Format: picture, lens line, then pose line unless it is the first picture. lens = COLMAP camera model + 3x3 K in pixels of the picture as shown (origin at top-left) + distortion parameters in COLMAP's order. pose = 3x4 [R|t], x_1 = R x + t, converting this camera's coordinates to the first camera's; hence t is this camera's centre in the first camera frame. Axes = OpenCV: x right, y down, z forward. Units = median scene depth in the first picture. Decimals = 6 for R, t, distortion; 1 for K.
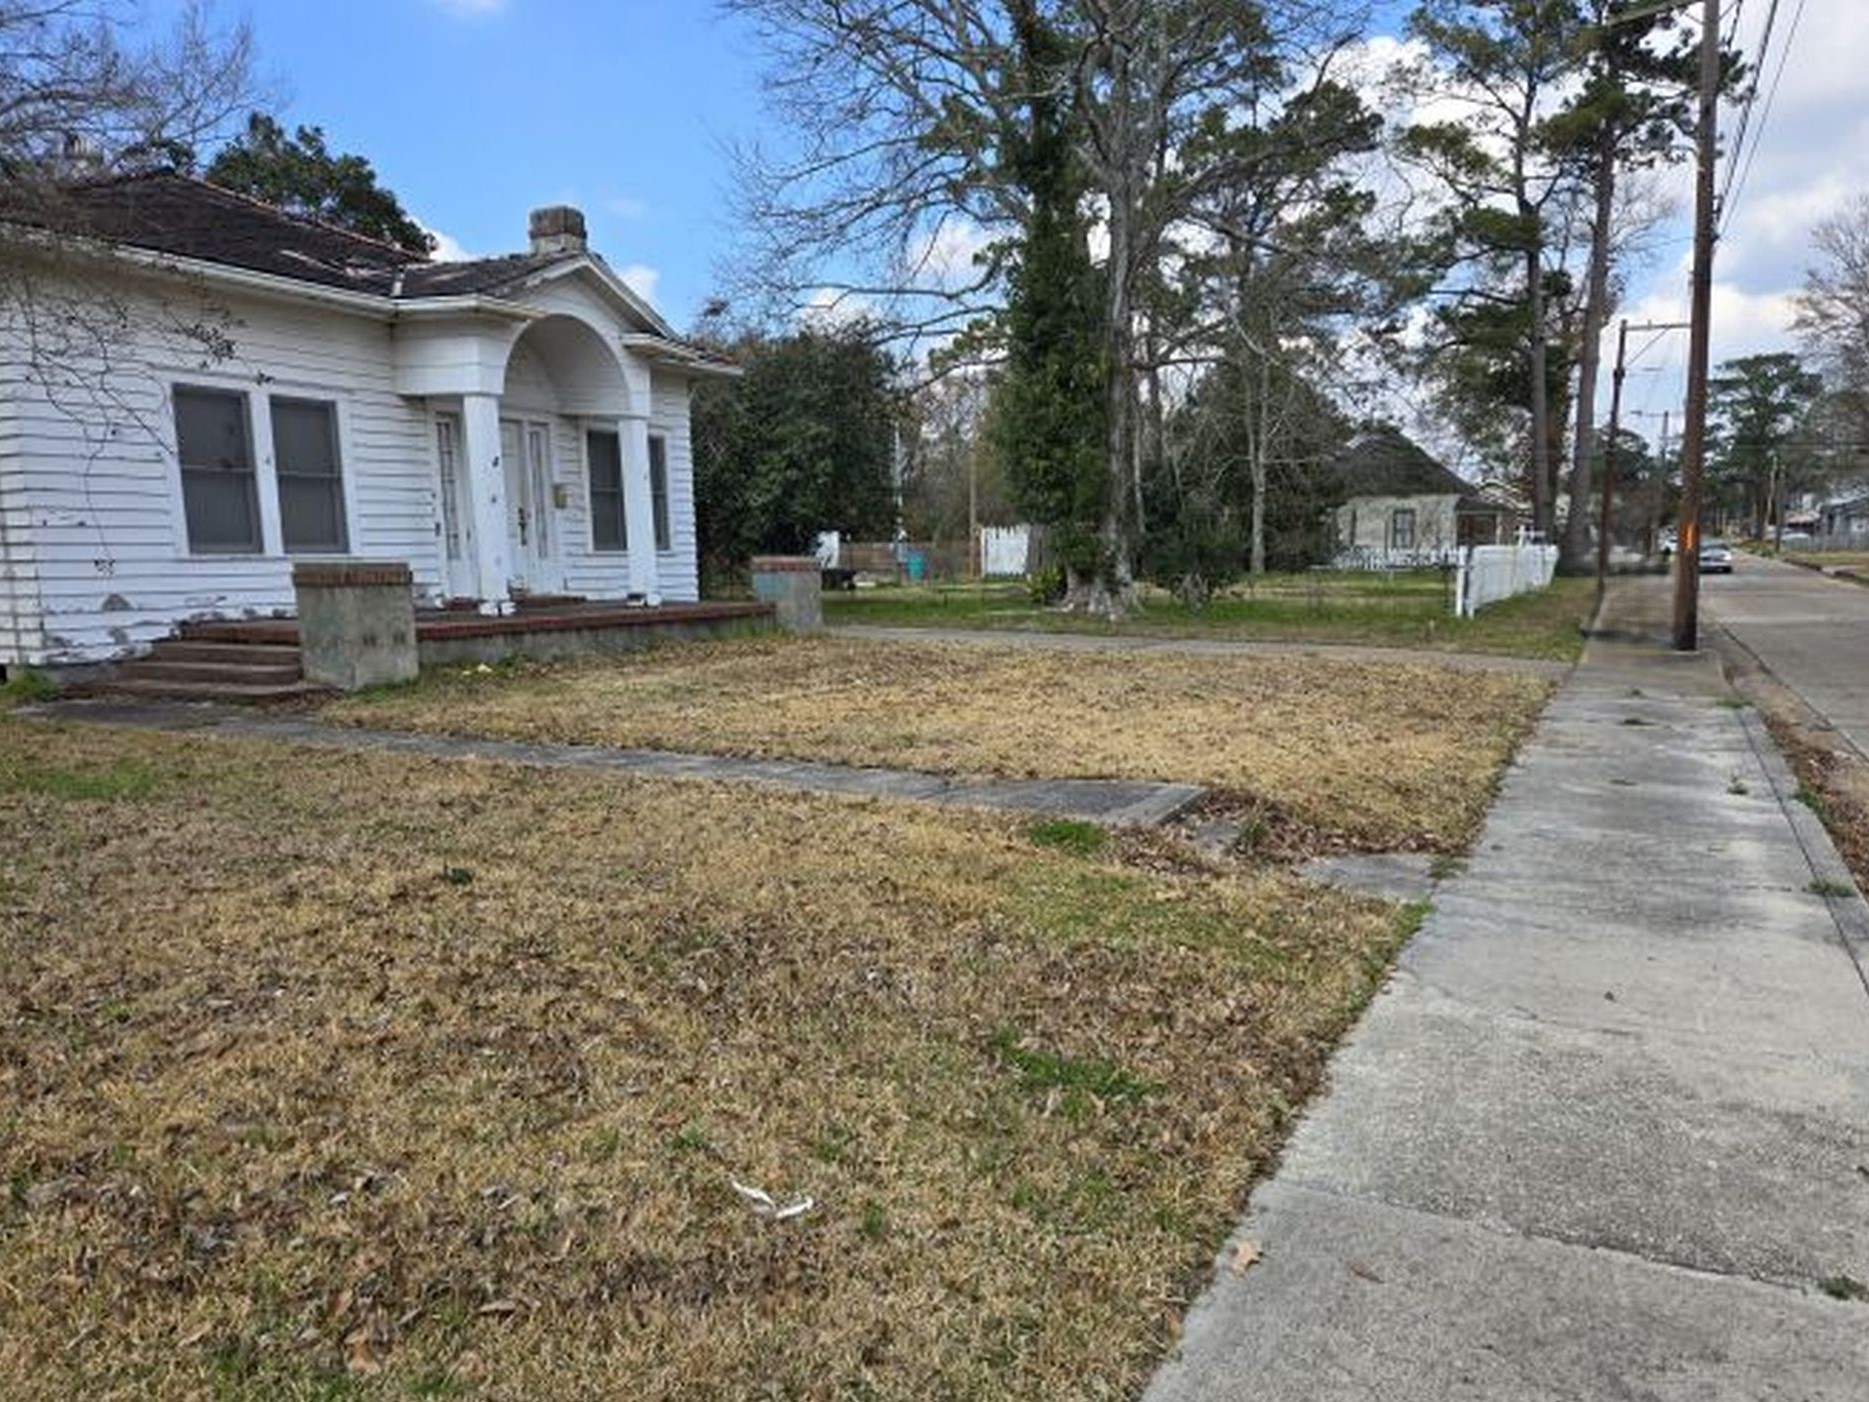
lens RADIAL K [[1278.3, 0, 931.2], [0, 1278.3, 781.9], [0, 0, 1]] dist [0.046197, -0.035594]
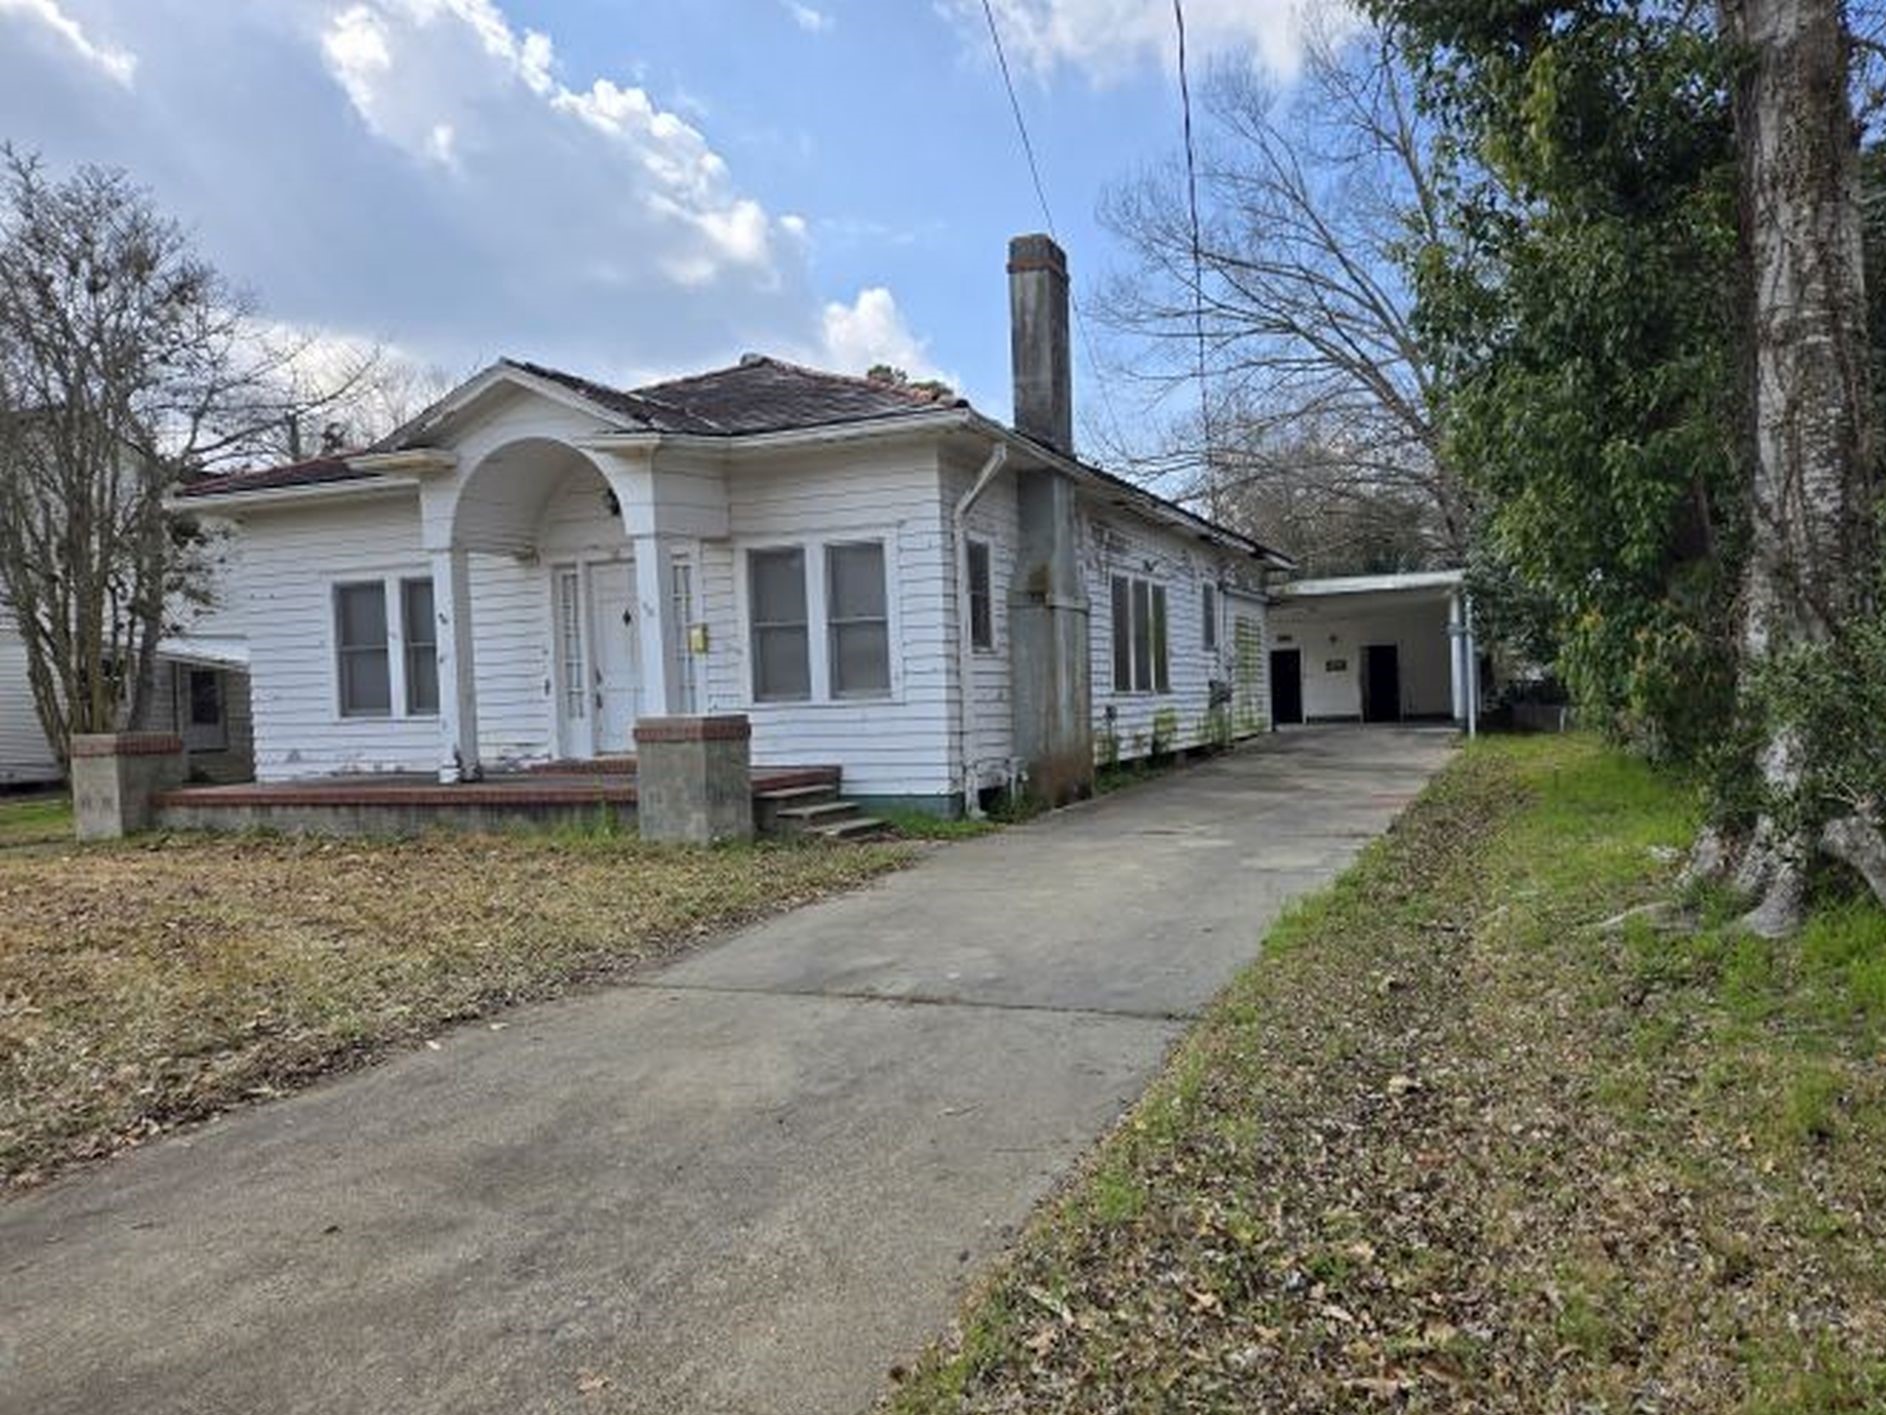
lens RADIAL K [[1256.5, 0, 945.4], [0, 1256.5, 744.7], [0, 0, 1]] dist [0.054968, -0.057477]
pose [[0.164280, 0.045711, -0.985354, 0.985694], [-0.140059, 0.989886, 0.022571, -0.364128], [0.976420, 0.134300, 0.169021, 1.908888]]
